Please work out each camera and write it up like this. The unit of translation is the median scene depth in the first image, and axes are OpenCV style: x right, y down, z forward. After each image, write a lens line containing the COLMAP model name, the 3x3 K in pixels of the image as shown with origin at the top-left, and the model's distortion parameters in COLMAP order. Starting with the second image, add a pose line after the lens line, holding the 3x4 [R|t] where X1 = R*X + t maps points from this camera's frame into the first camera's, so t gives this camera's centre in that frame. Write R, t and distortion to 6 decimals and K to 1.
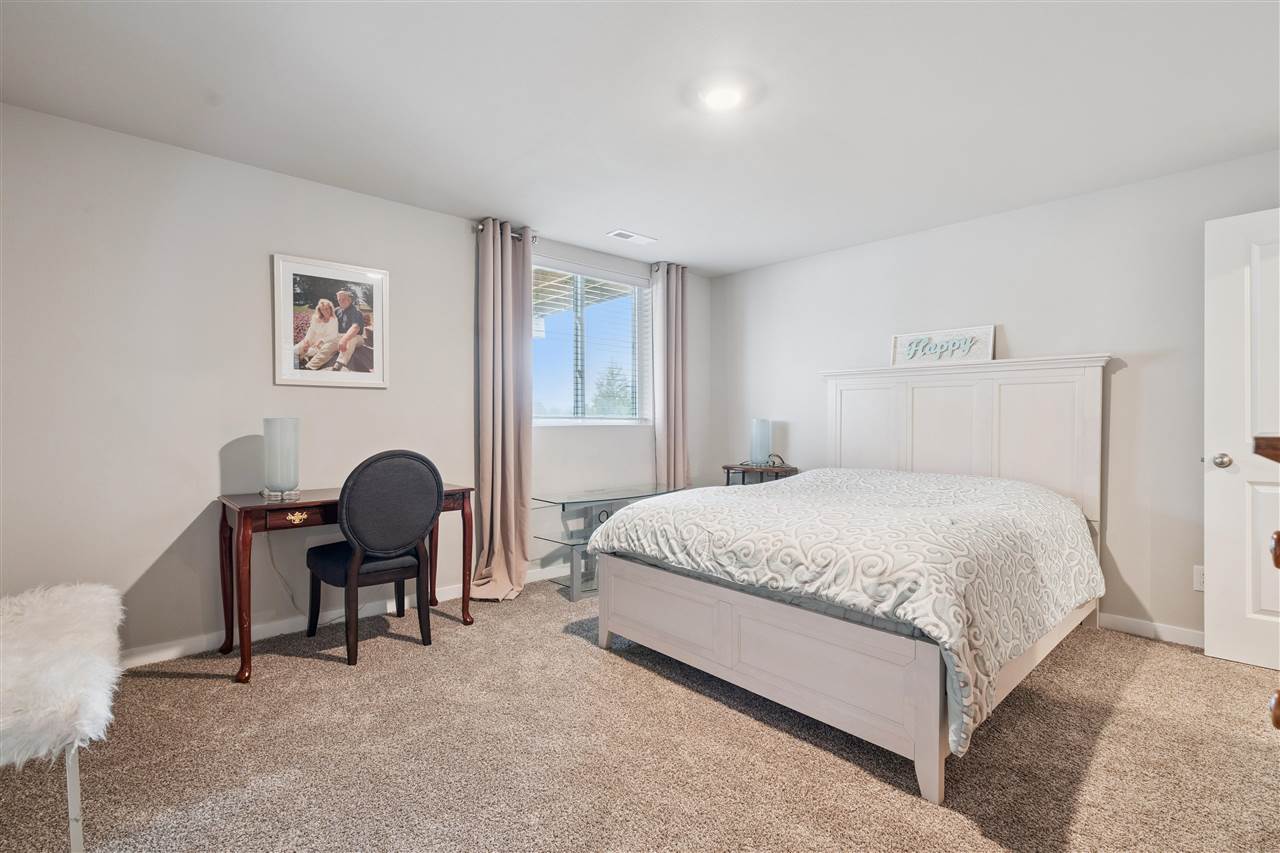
lens RADIAL K [[588.9, 0, 647.2], [0, 588.9, 429.5], [0, 0, 1]] dist [-0.000667, 0.000542]
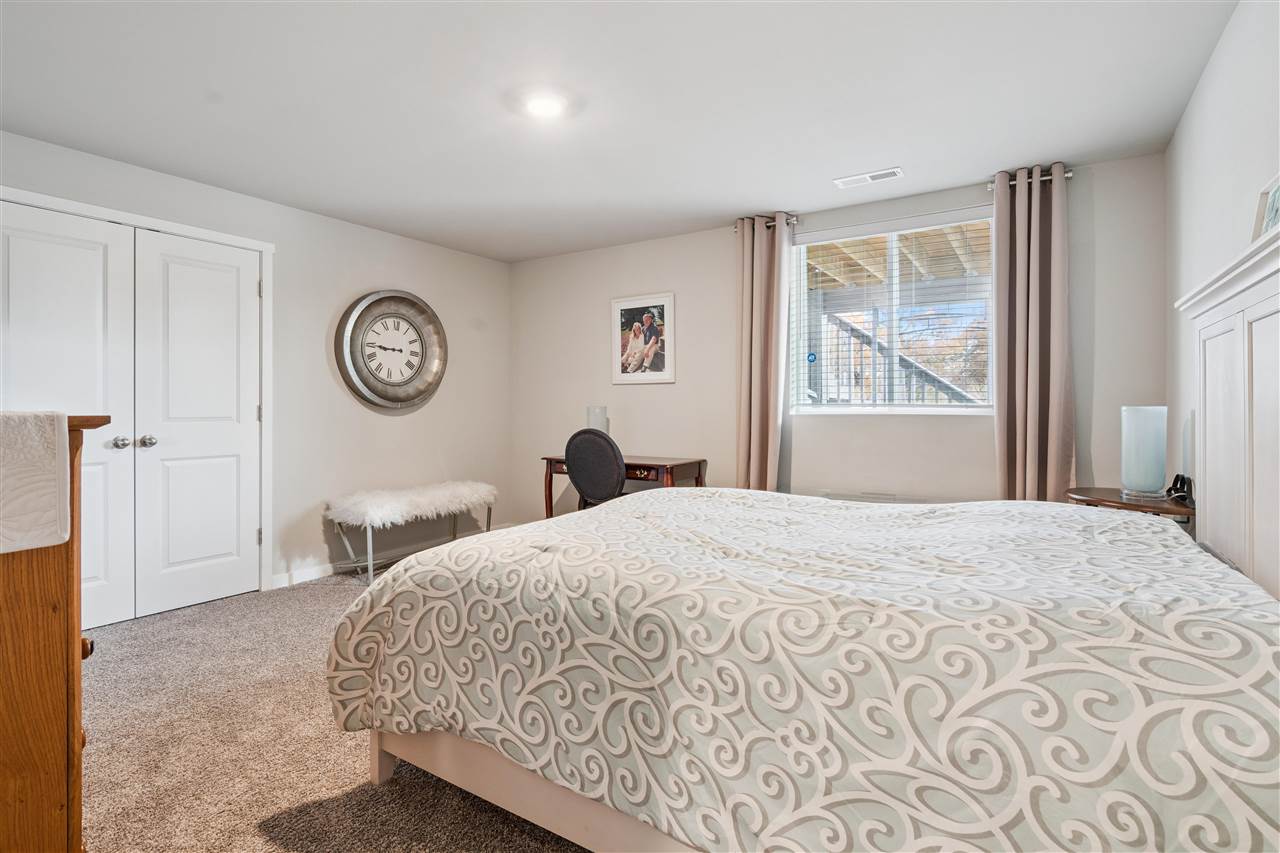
lens RADIAL K [[624.4, 0, 645.5], [0, 624.4, 414.4], [0, 0, 1]] dist [0.000699, 0.001571]
pose [[0.246832, 0.014948, -0.968943, 0.909635], [-0.015804, 0.999810, 0.011398, -0.016290], [0.968929, 0.012500, 0.247022, 0.640501]]
